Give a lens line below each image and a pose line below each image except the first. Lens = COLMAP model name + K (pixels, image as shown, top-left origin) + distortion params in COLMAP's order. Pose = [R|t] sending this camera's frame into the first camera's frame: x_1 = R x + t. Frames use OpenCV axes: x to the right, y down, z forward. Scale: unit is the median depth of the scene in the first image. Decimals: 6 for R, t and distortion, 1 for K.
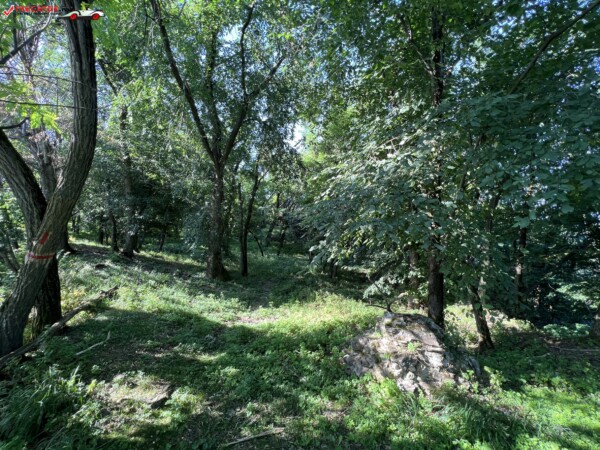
lens RADIAL K [[240.0, 0, 303.3], [0, 240.0, 230.4], [0, 0, 1]] dist [-0.004845, 0.000876]
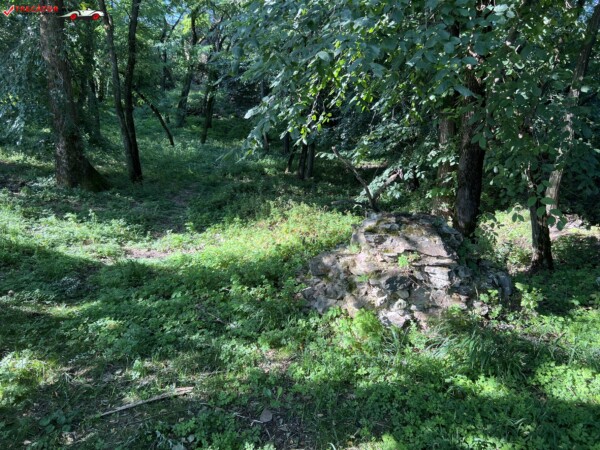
lens RADIAL K [[450.5, 0, 303.0], [0, 450.5, 227.1], [0, 0, 1]] dist [0.046974, -0.053499]
pose [[0.994384, -0.053906, 0.091072, 0.067469], [0.026117, 0.958932, 0.282433, 0.051165], [-0.102556, -0.278468, 0.954954, -0.028587]]
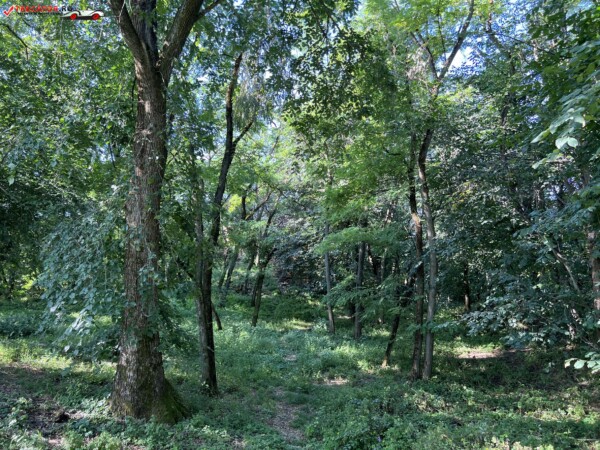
lens RADIAL K [[450.5, 0, 300.3], [0, 450.5, 224.9], [0, 0, 1]] dist [0.046974, -0.053499]
pose [[0.995485, -0.035479, 0.088036, -0.547979], [0.044140, 0.994160, -0.098474, 0.033550], [-0.084029, 0.101916, 0.991238, 0.946108]]
